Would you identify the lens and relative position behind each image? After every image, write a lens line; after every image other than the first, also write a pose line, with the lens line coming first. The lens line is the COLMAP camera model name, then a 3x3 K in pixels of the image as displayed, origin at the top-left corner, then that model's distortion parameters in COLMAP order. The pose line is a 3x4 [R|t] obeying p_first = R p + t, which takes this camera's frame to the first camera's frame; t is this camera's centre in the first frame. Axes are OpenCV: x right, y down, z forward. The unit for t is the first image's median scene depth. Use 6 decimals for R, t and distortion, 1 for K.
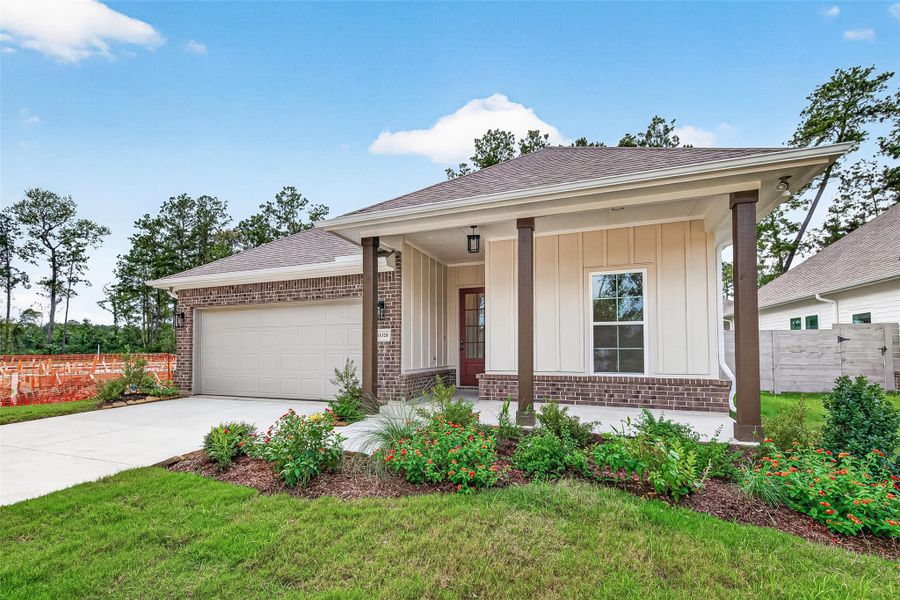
lens RADIAL K [[352.4, 0, 455.0], [0, 352.4, 305.7], [0, 0, 1]] dist [0.006322, -0.000112]
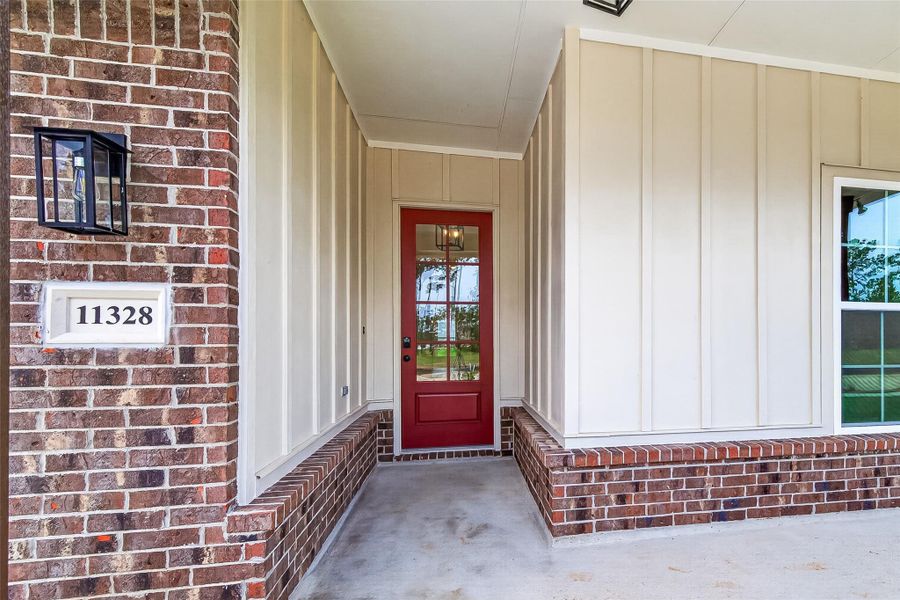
lens RADIAL K [[388.0, 0, 526.4], [0, 388.0, 331.4], [0, 0, 1]] dist [-0.000576, -0.000120]
pose [[0.848731, 0.015960, 0.528585, -0.130088], [-0.067912, 0.994558, 0.079015, 0.062149], [-0.524447, -0.102959, 0.845195, 0.723003]]
